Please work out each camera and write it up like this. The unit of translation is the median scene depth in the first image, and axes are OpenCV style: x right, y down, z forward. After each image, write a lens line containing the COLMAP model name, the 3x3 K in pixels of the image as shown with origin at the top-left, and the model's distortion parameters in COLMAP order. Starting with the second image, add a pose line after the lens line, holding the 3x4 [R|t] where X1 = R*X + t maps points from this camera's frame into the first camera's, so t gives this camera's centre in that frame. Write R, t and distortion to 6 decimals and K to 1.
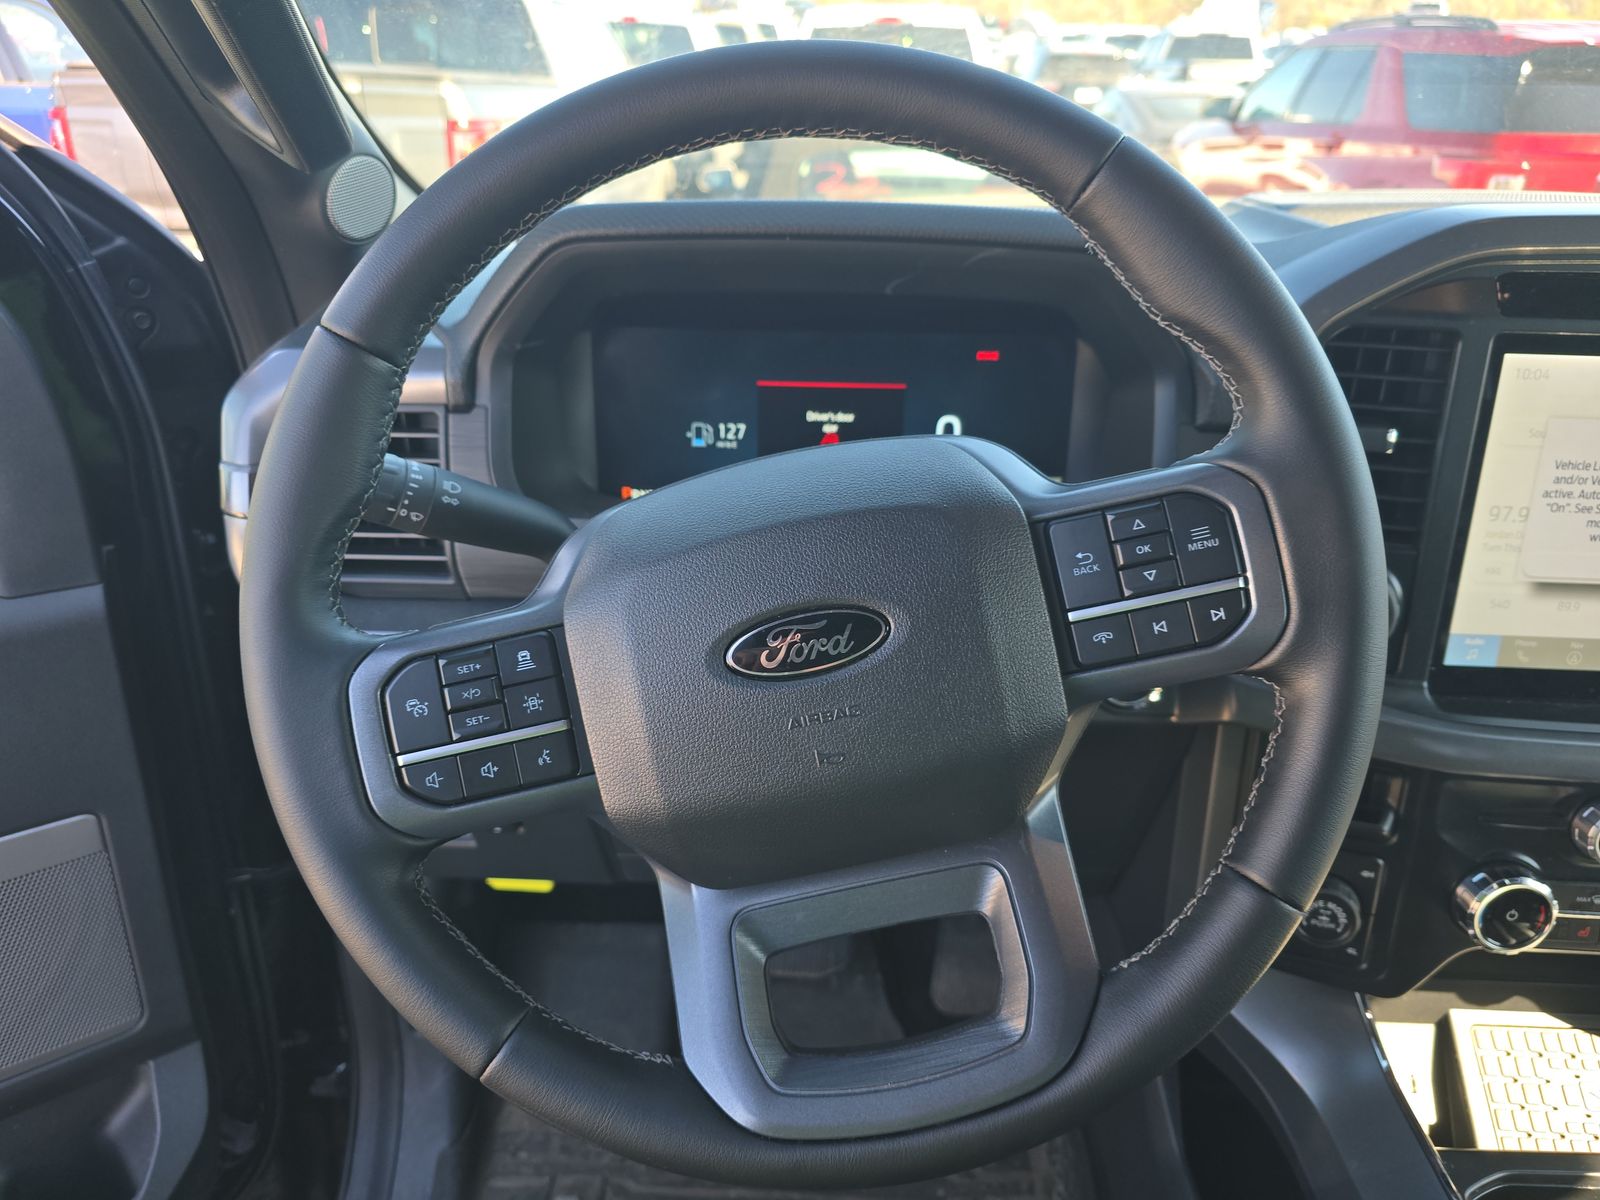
lens RADIAL K [[1034.0, 0, 800.0], [0, 1034.0, 600.0], [0, 0, 1]] dist [0.004682, -0.000639]
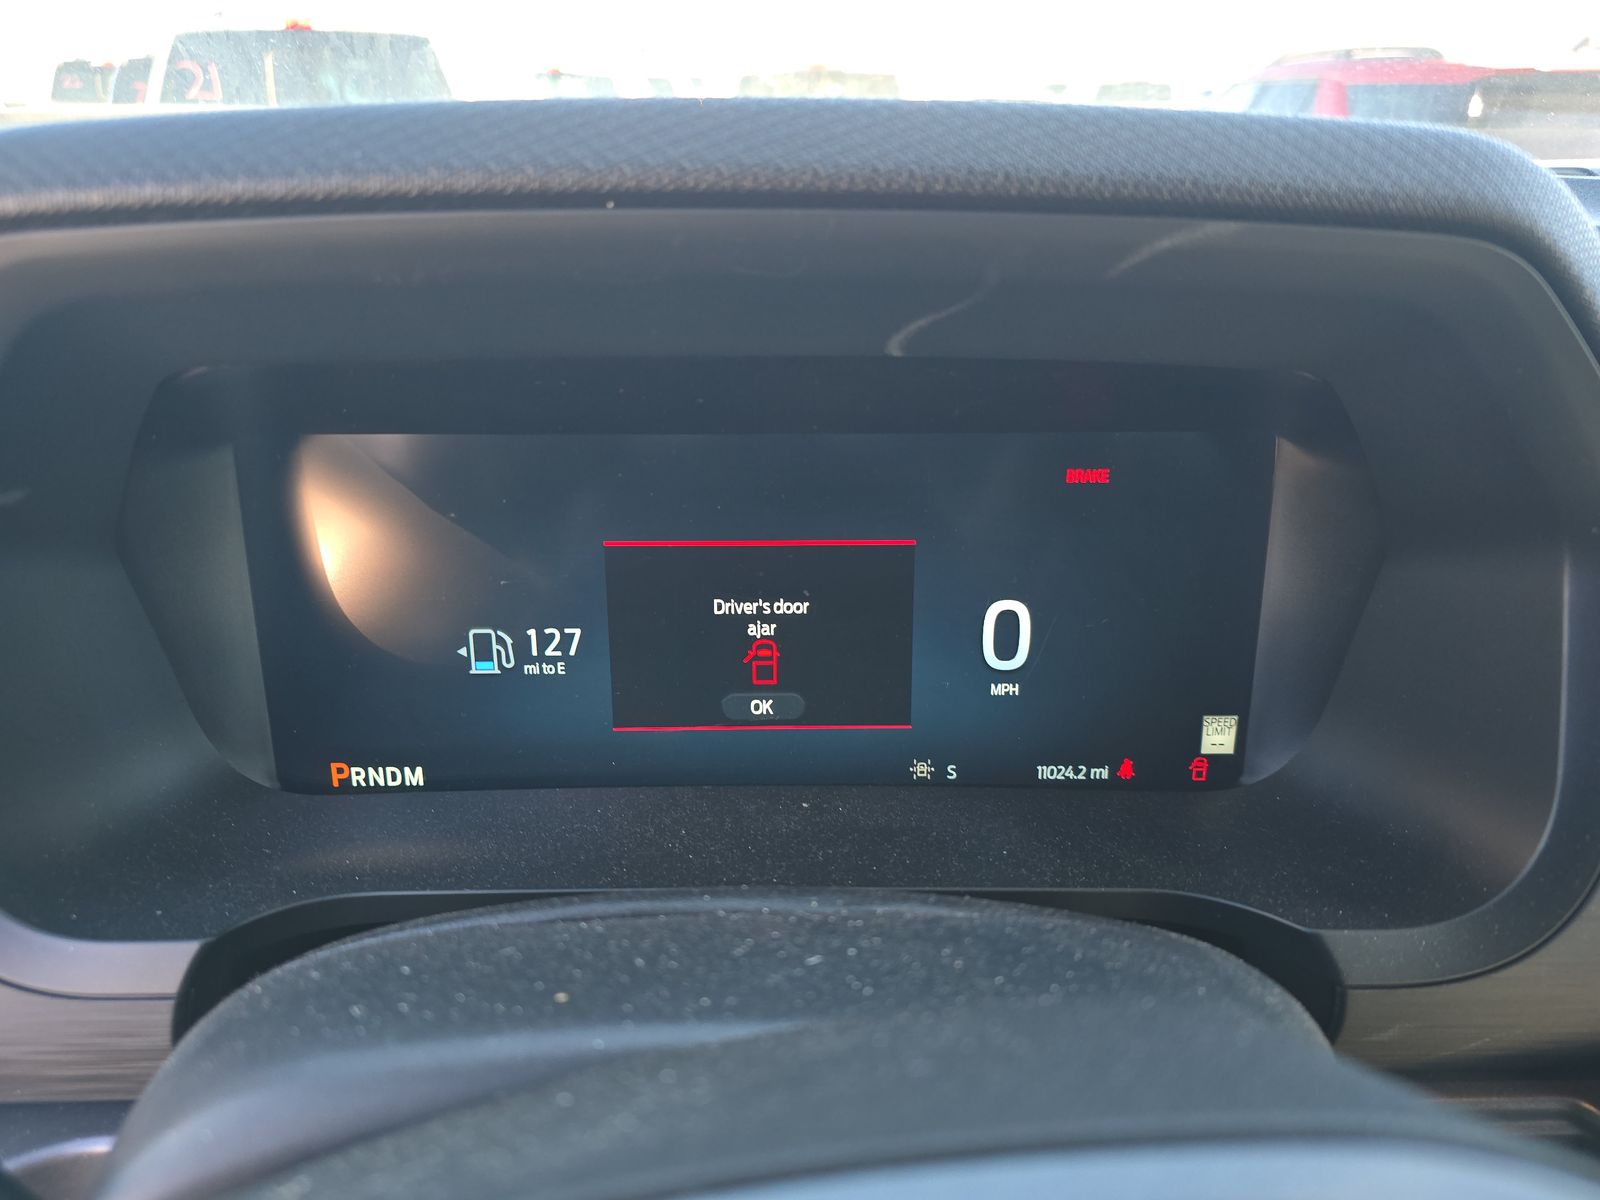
lens RADIAL K [[1093.1, 0, 800.0], [0, 1093.1, 600.0], [0, 0, 1]] dist [-0.002917, 0.000541]
pose [[0.998241, -0.032763, 0.049411, 0.022429], [0.035360, 0.997988, -0.052631, -0.152285], [-0.047587, 0.054285, 0.997391, 0.495971]]
